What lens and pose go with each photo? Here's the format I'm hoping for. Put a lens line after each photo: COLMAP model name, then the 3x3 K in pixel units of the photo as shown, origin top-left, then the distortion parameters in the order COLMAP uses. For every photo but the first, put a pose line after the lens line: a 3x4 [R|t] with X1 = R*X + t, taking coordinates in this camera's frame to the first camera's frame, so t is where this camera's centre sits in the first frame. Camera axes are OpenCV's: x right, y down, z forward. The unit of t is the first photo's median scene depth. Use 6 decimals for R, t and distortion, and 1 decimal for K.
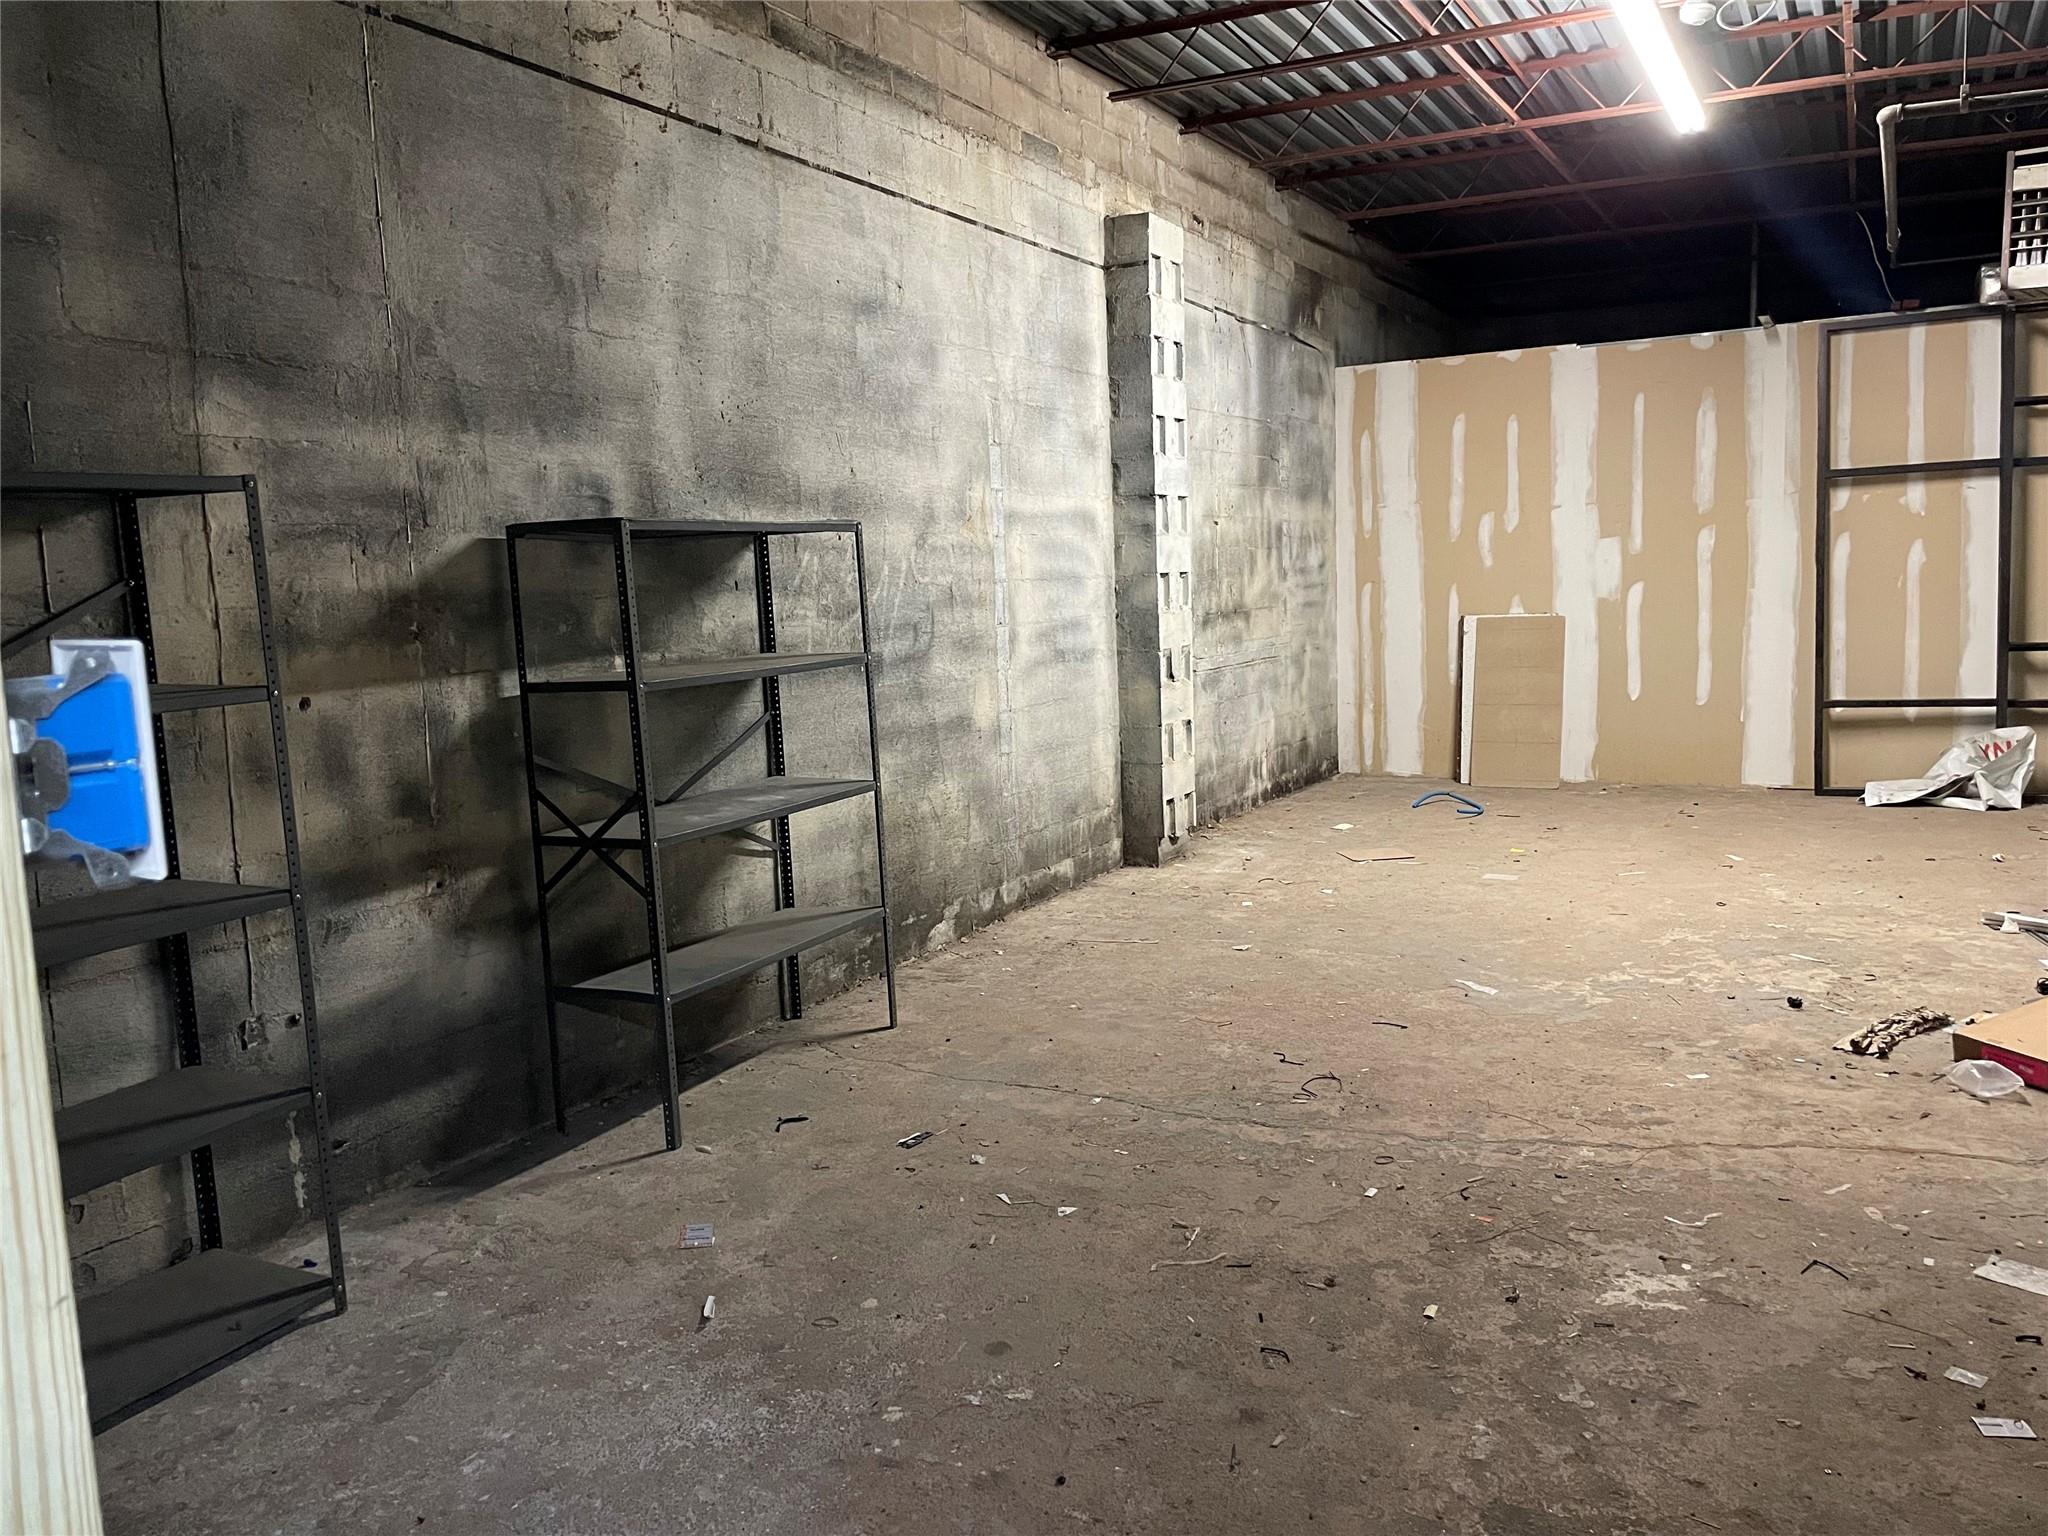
lens RADIAL K [[1534.7, 0, 1040.9], [0, 1534.7, 739.3], [0, 0, 1]] dist [0.078981, -0.109794]
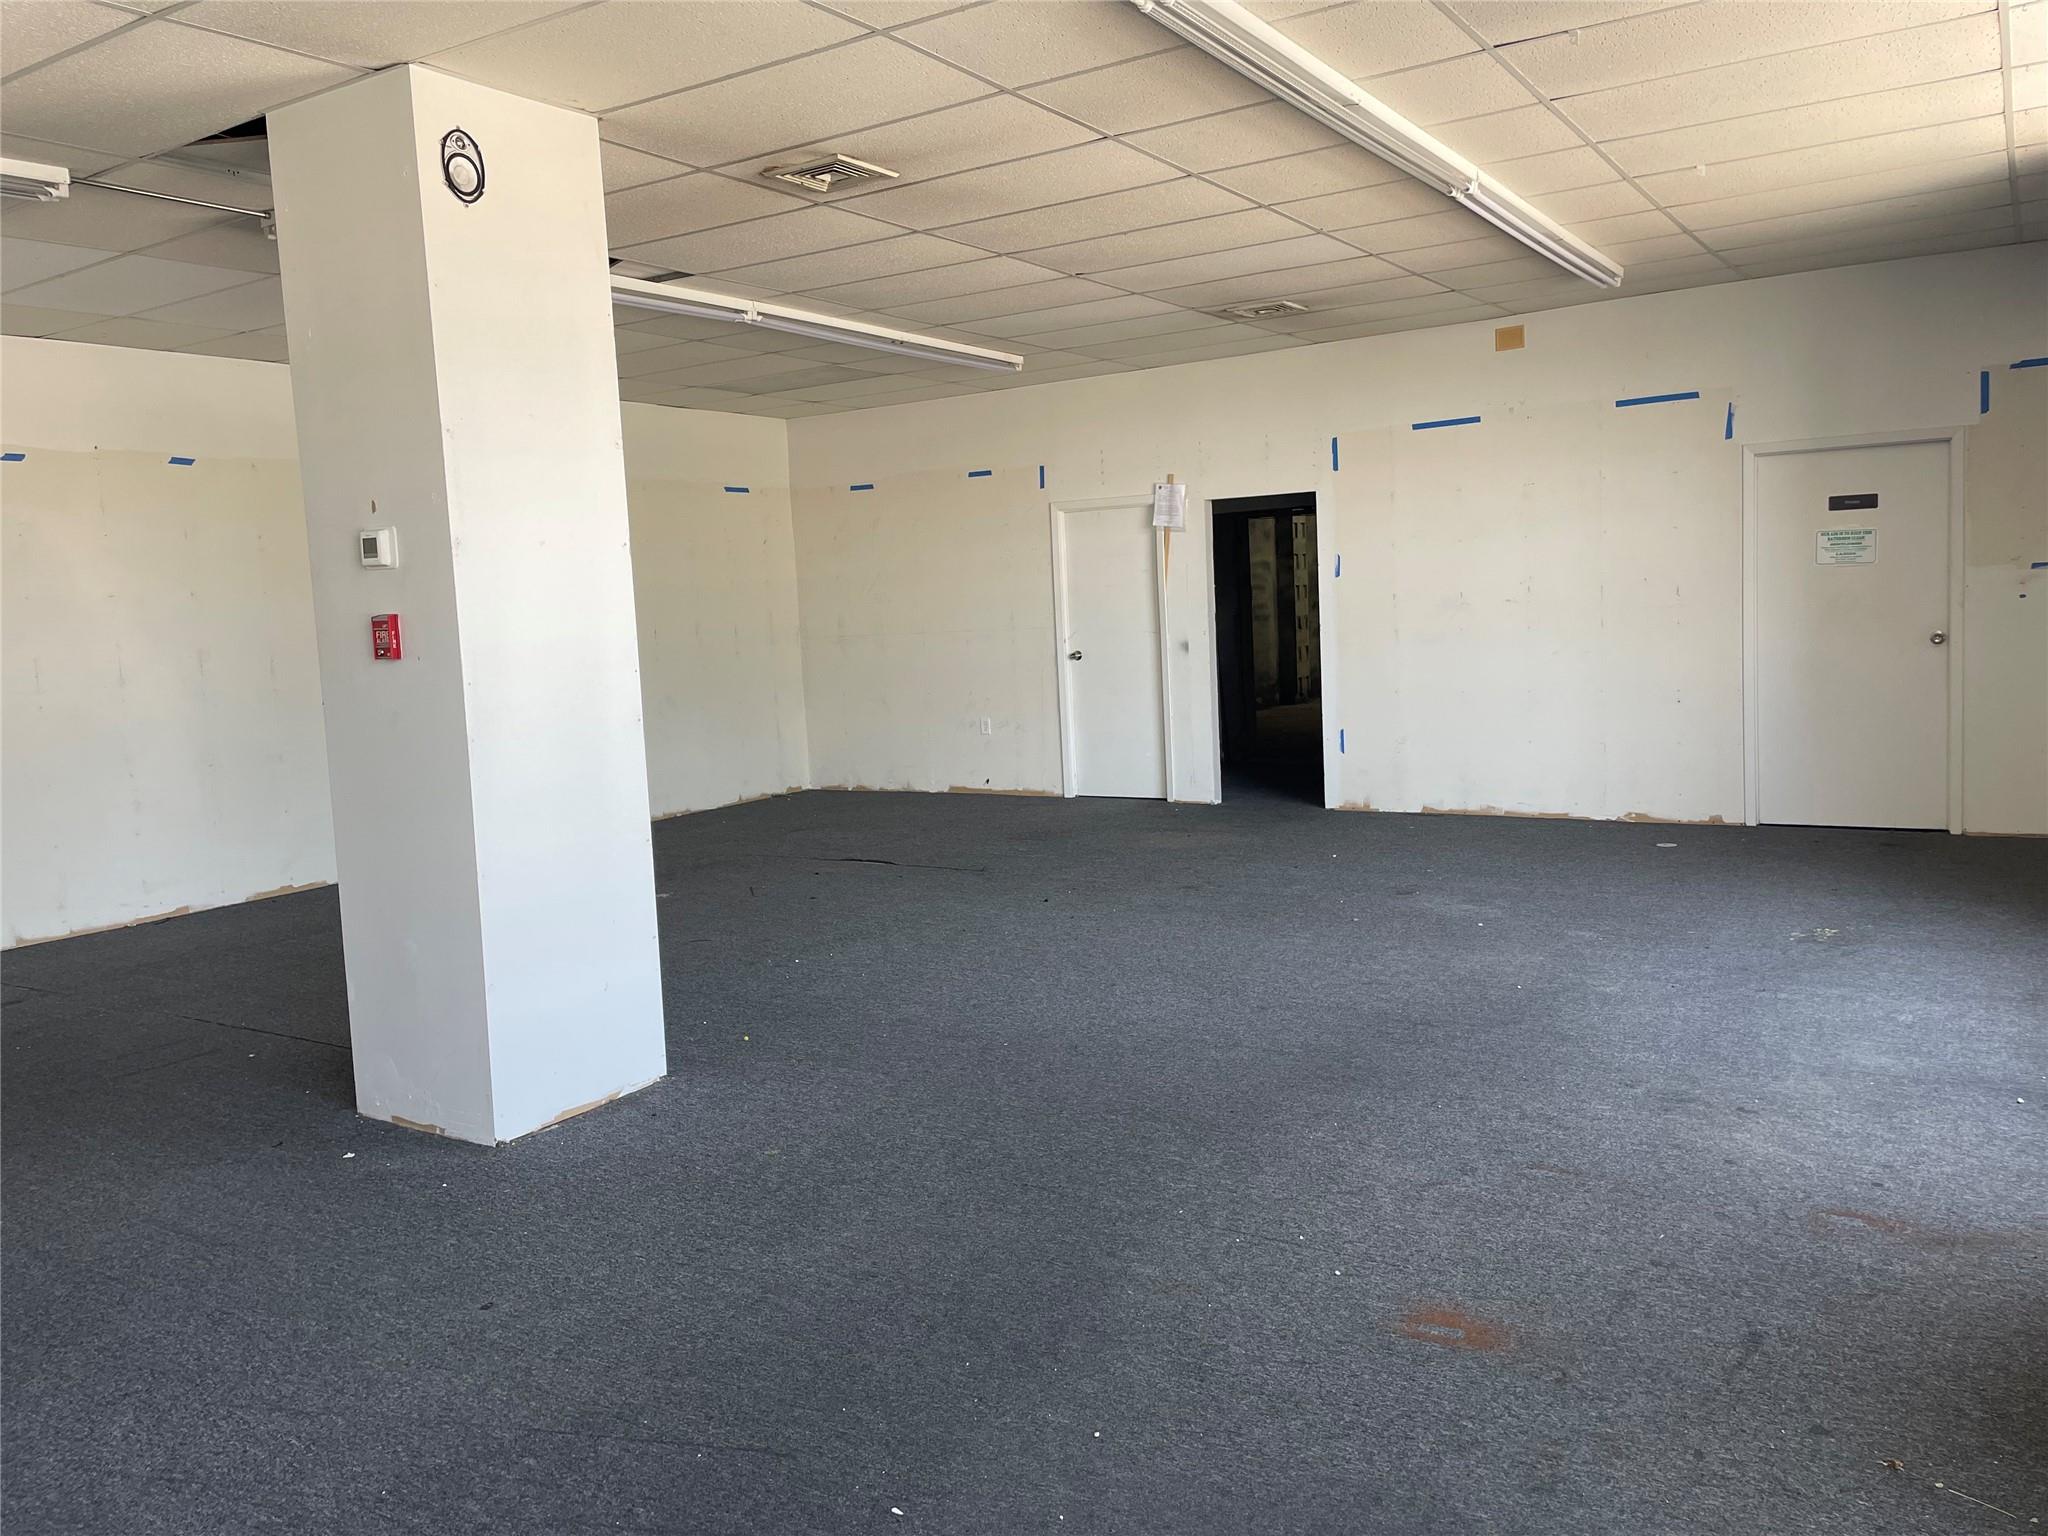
lens RADIAL K [[1534.7, 0, 1040.9], [0, 1534.7, 739.3], [0, 0, 1]] dist [0.078981, -0.109794]
pose [[0.997741, -0.006672, -0.066852, -0.173167], [0.005679, 0.999871, -0.015034, 0.180744], [0.066943, 0.014620, 0.997650, -1.549442]]
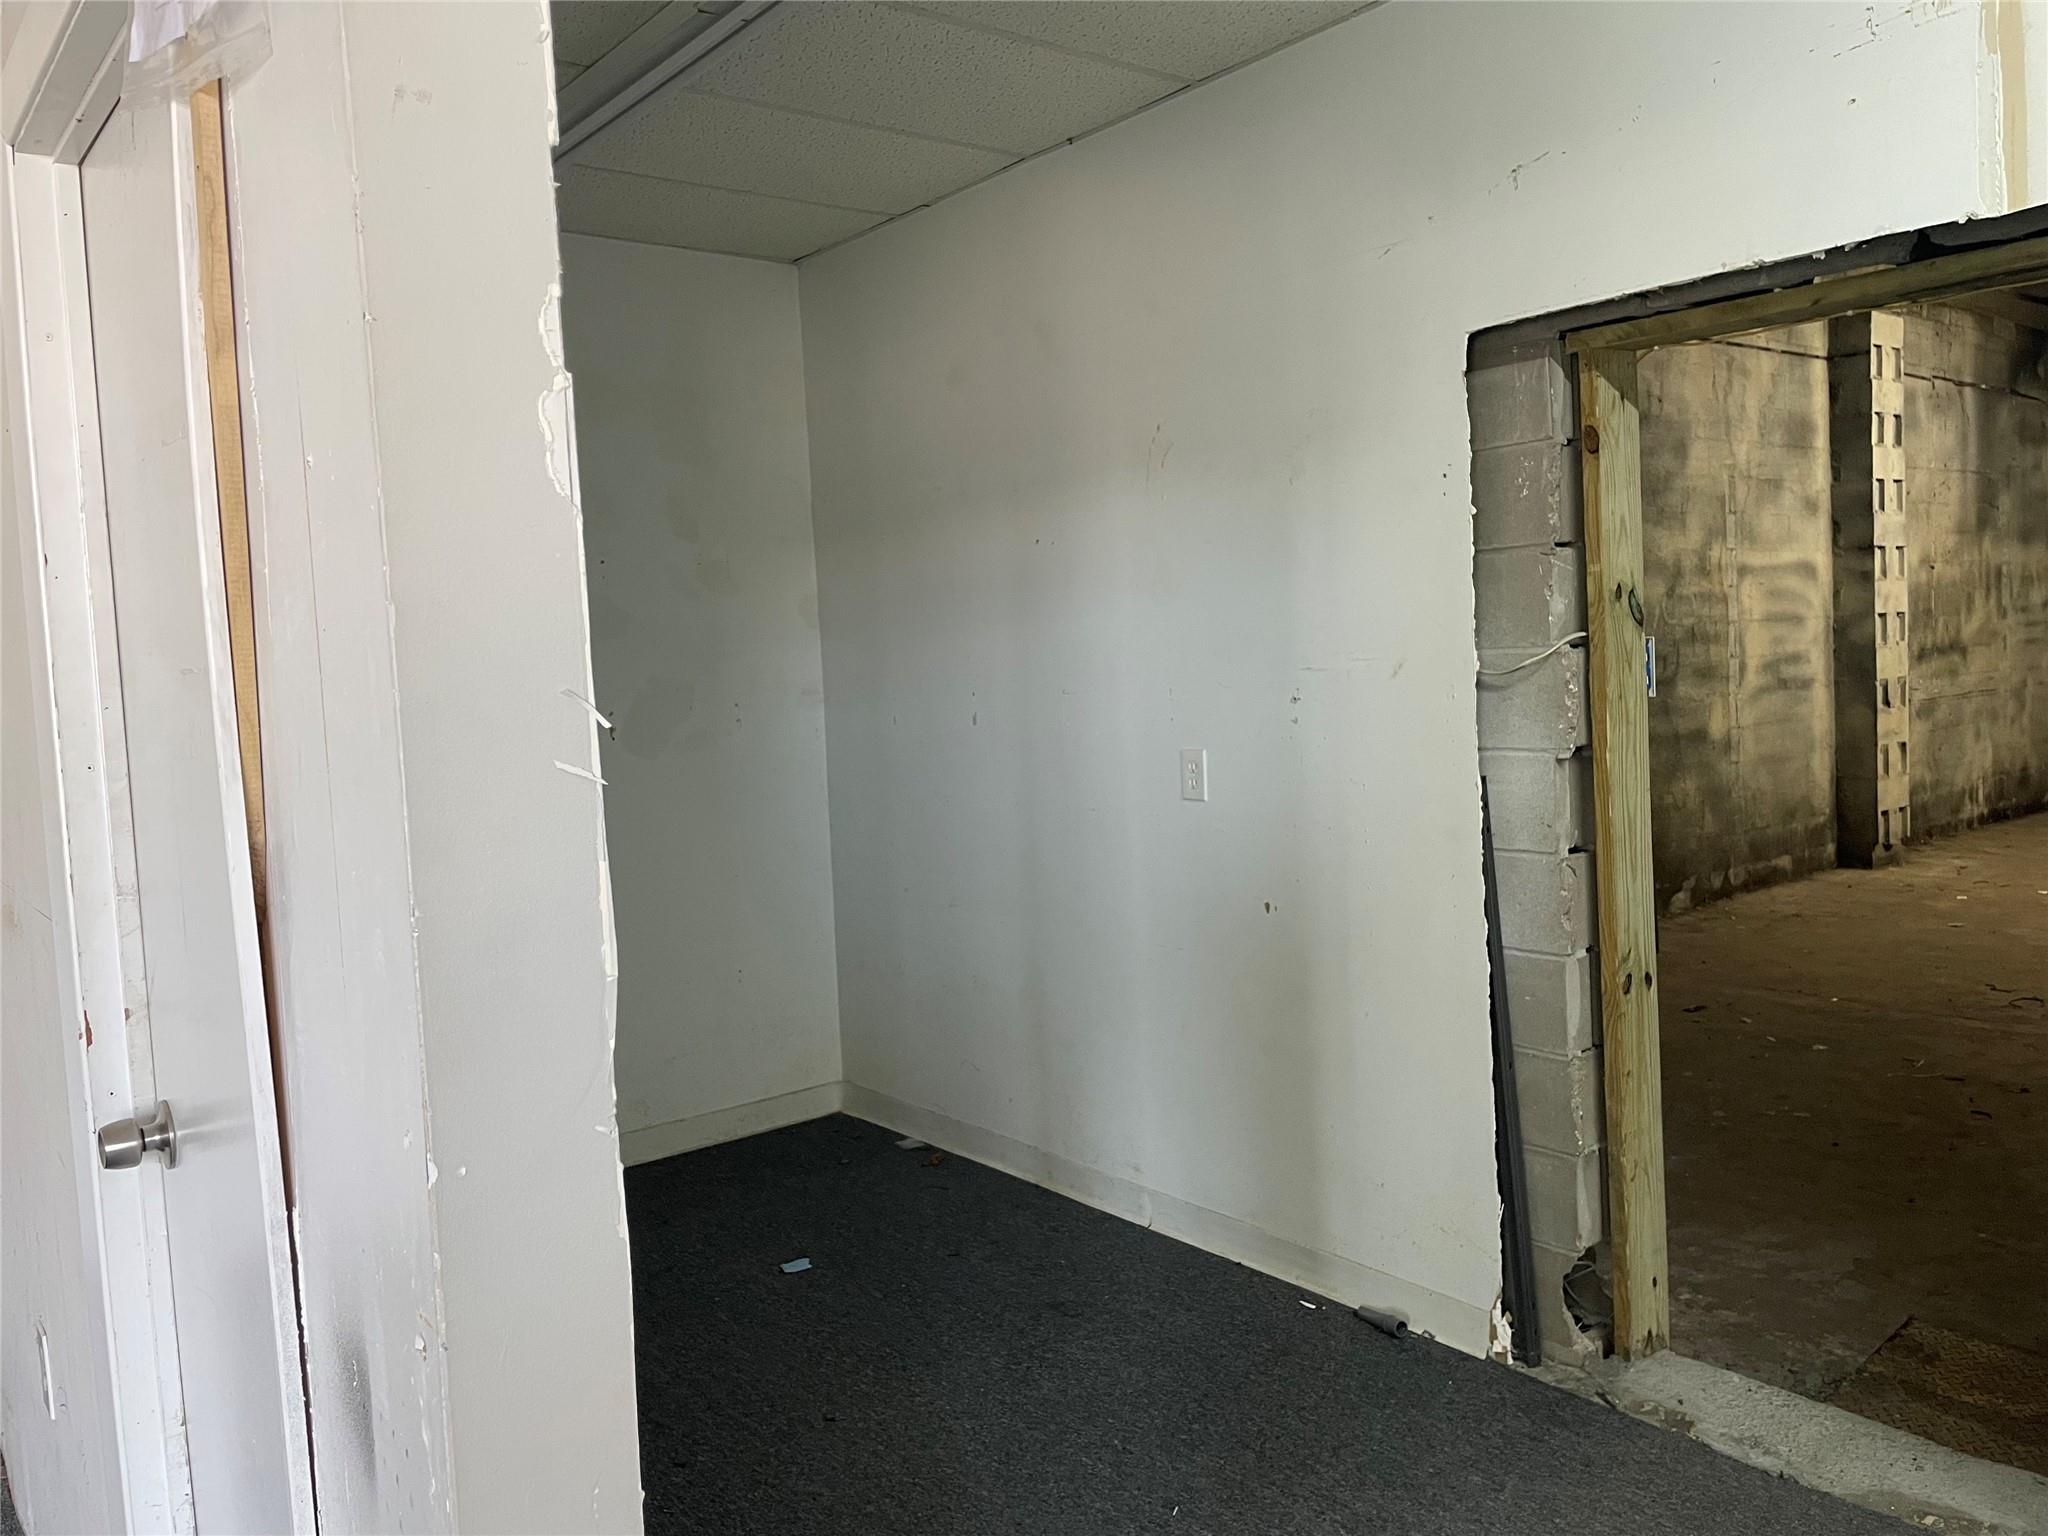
lens RADIAL K [[1534.7, 0, 1040.9], [0, 1534.7, 739.3], [0, 0, 1]] dist [0.078981, -0.109794]
pose [[0.920997, 0.014141, -0.389312, -0.046060], [-0.026741, 0.999279, -0.026963, 0.035603], [0.388650, 0.035243, 0.920711, -0.324802]]
